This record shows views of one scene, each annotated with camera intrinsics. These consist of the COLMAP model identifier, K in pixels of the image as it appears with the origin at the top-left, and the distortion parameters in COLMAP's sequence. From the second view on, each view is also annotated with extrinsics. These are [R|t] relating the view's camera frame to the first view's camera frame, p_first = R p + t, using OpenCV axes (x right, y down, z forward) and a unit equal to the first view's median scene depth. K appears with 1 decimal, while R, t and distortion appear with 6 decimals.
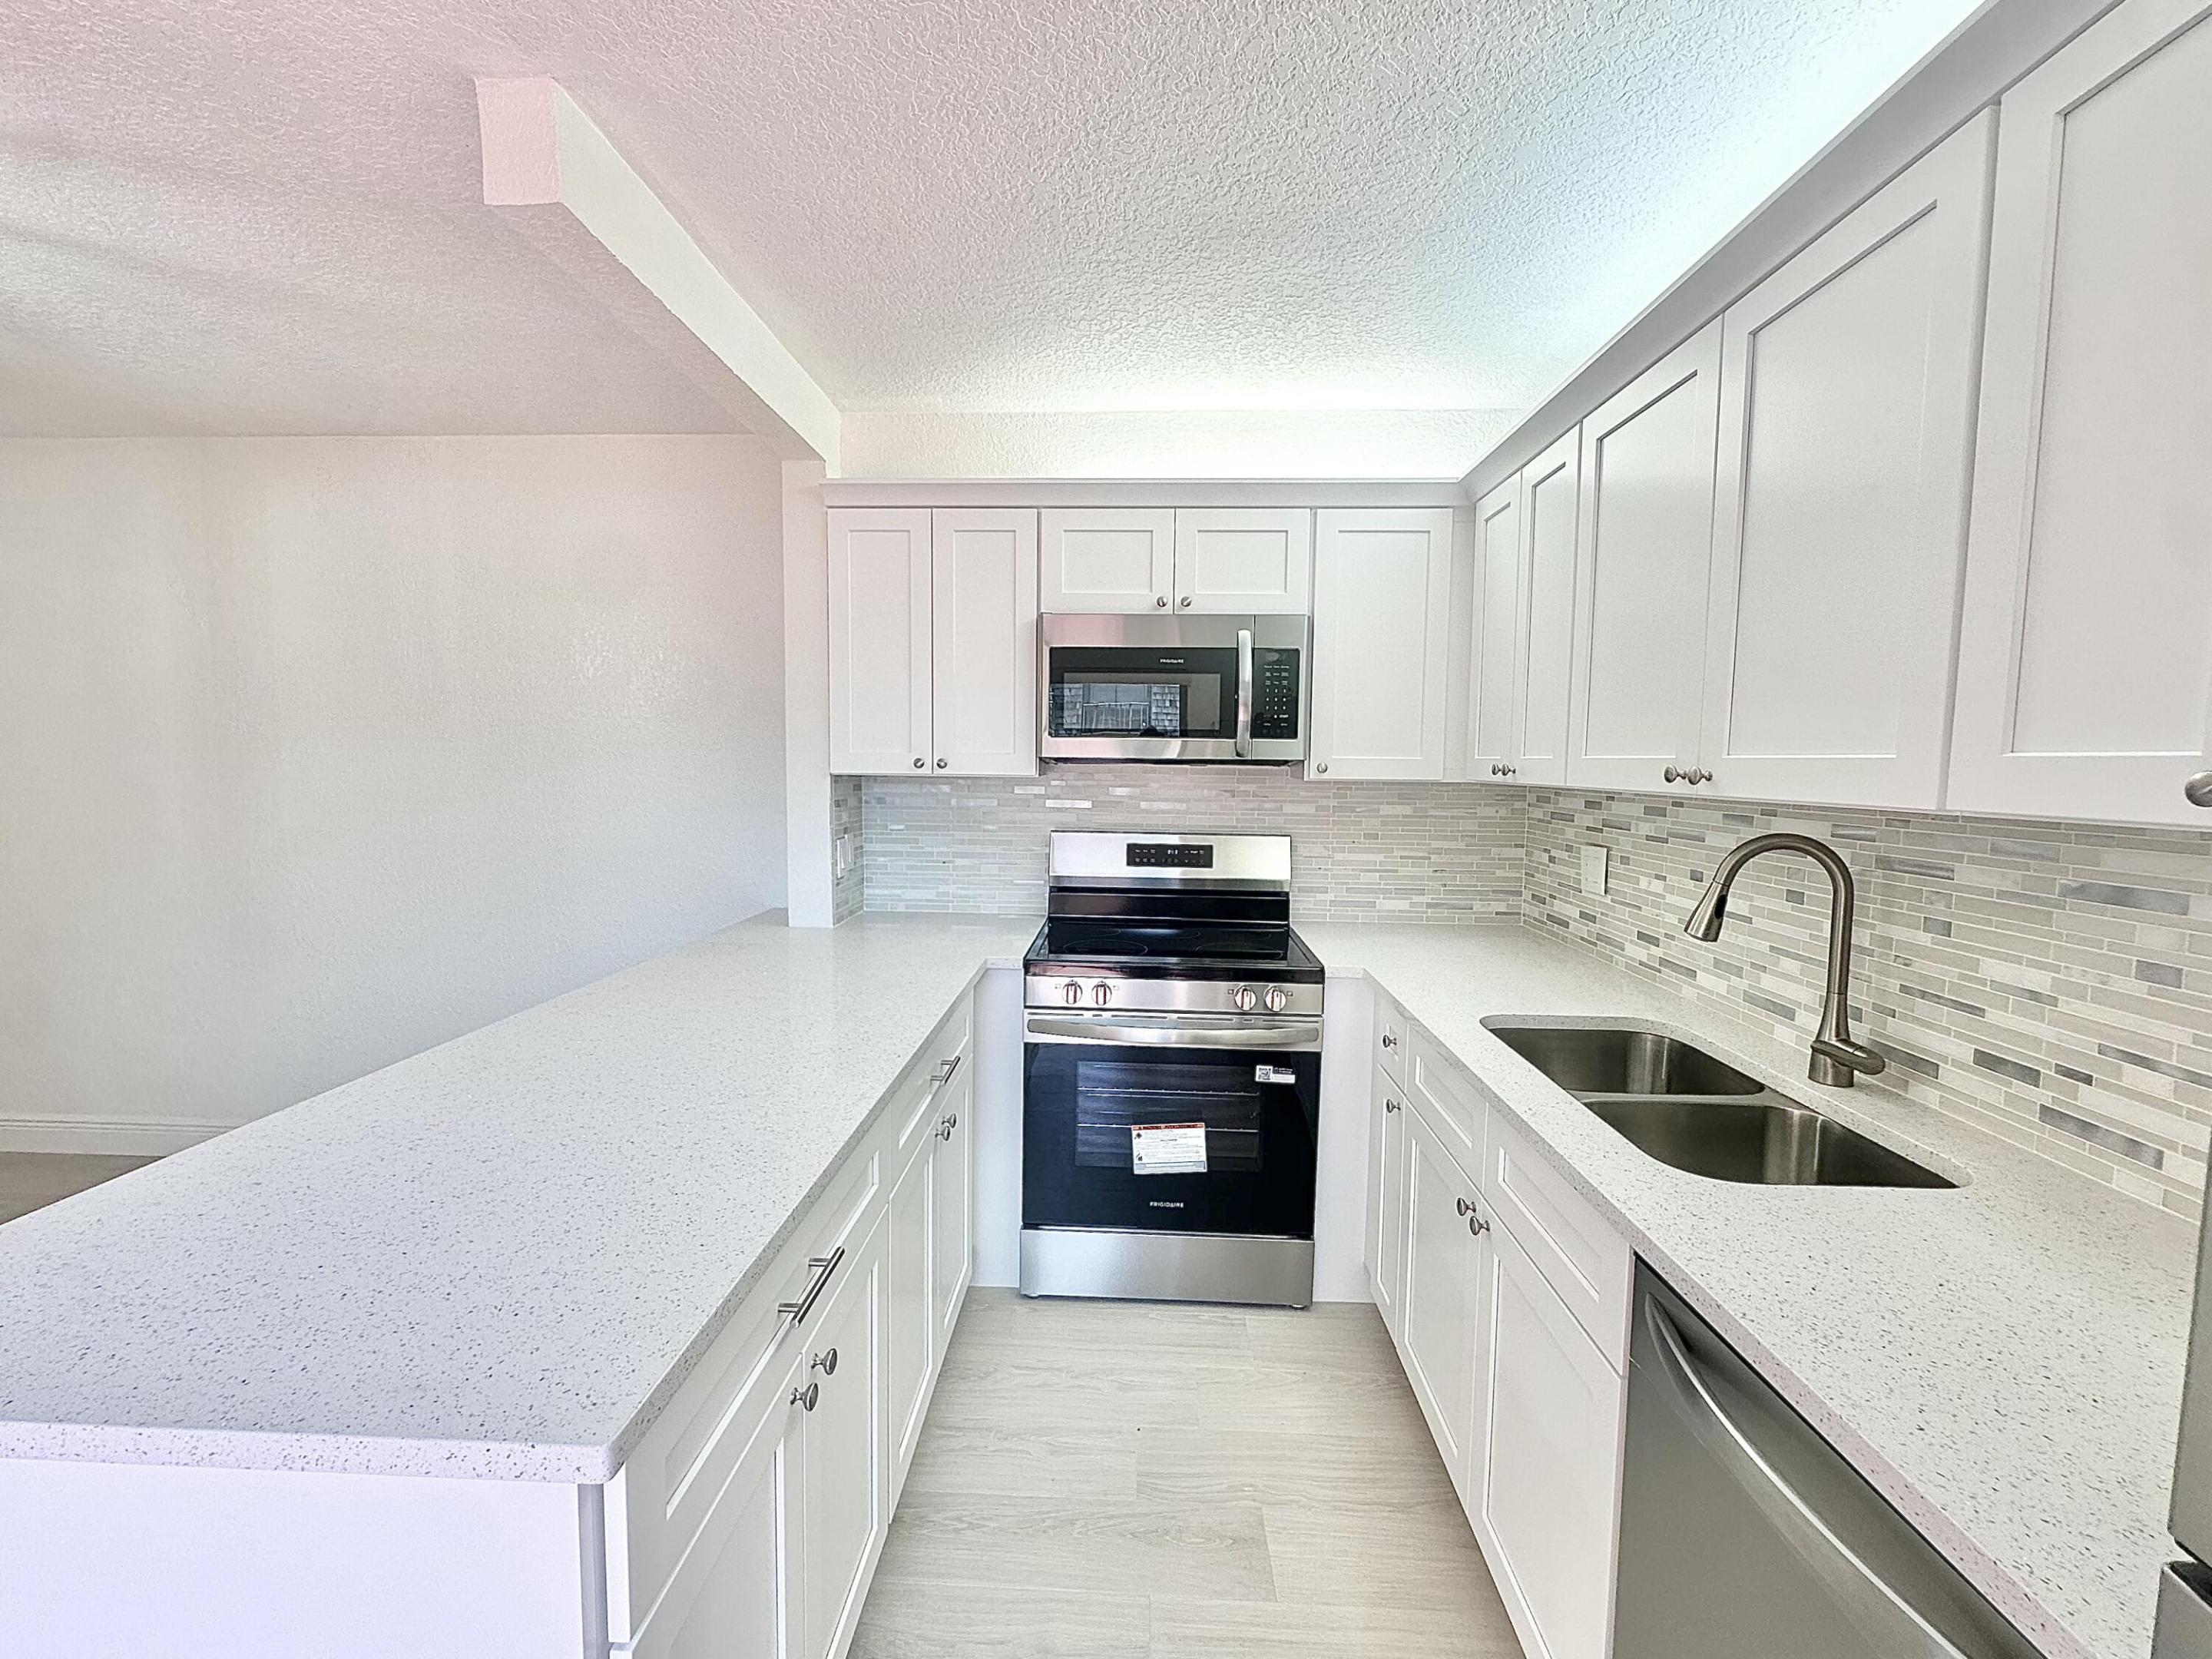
lens RADIAL K [[913.7, 0, 1108.4], [0, 913.7, 826.6], [0, 0, 1]] dist [-0.001383, 0.000213]
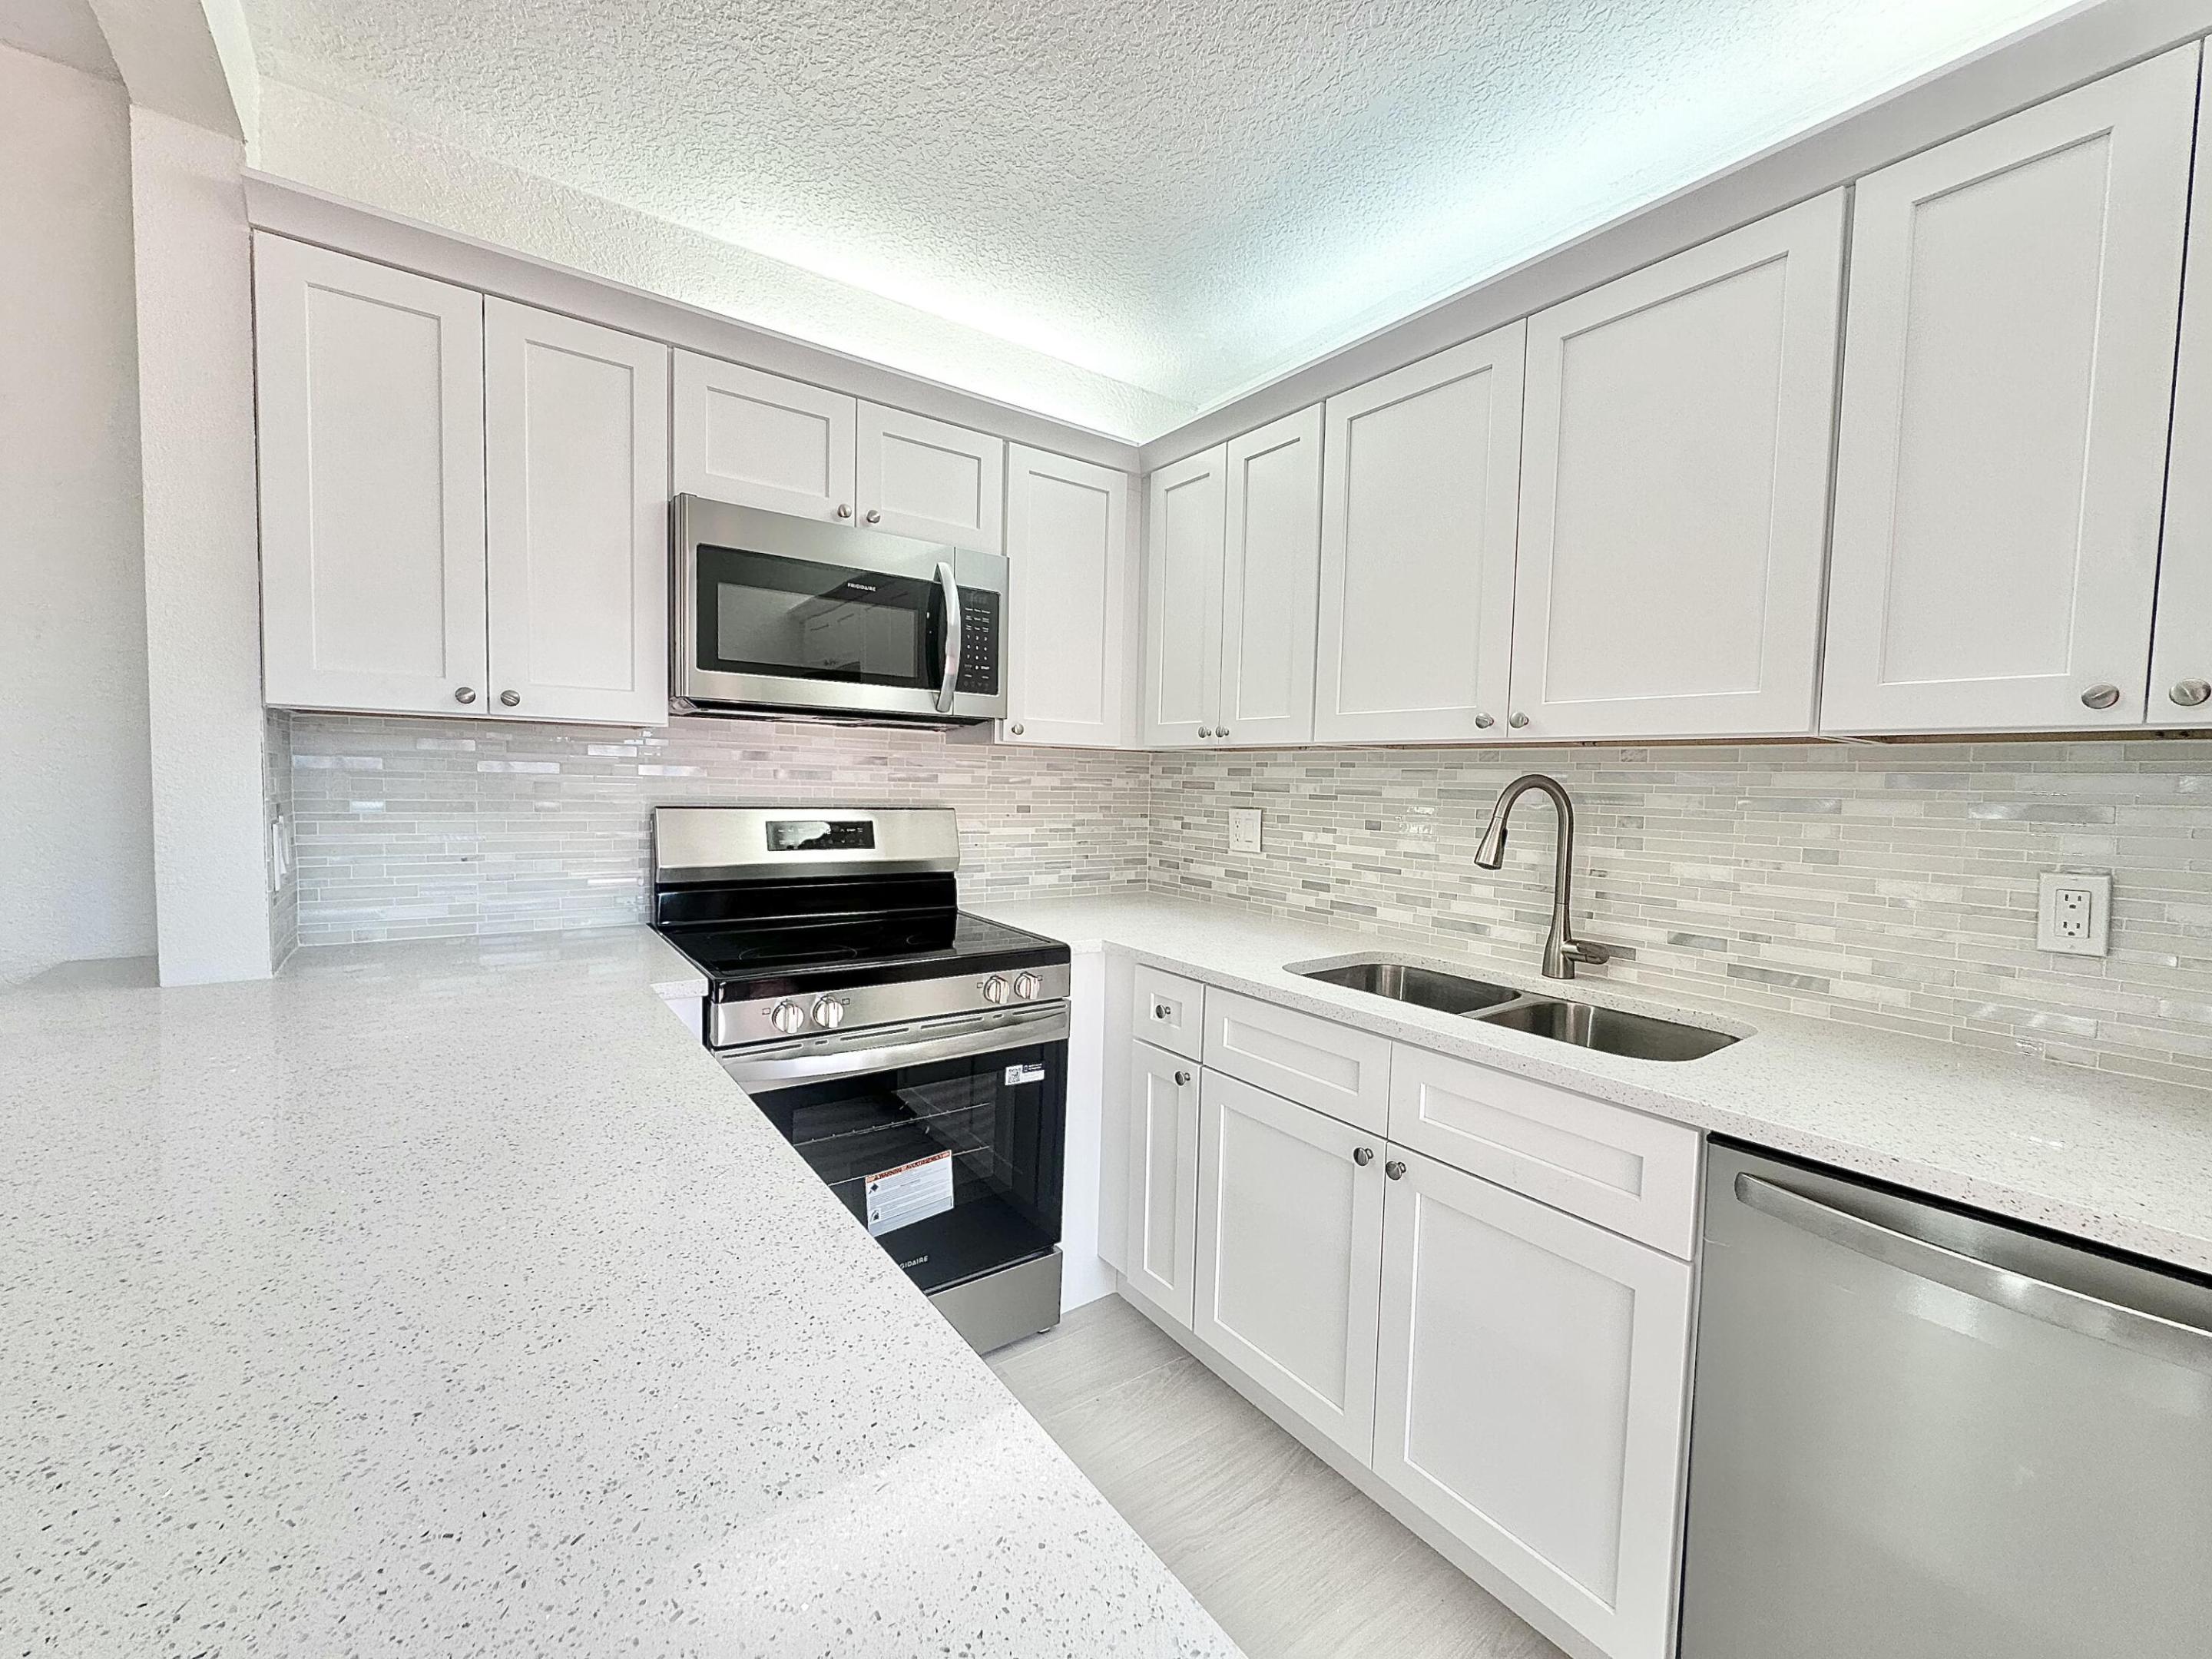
lens RADIAL K [[887.5, 0, 1107.4], [0, 887.5, 826.7], [0, 0, 1]] dist [-0.003951, 0.000597]
pose [[0.781213, -0.026111, 0.623718, -0.252760], [0.030142, 0.999537, 0.004090, 0.032082], [-0.623536, 0.015605, 0.781639, 0.261393]]
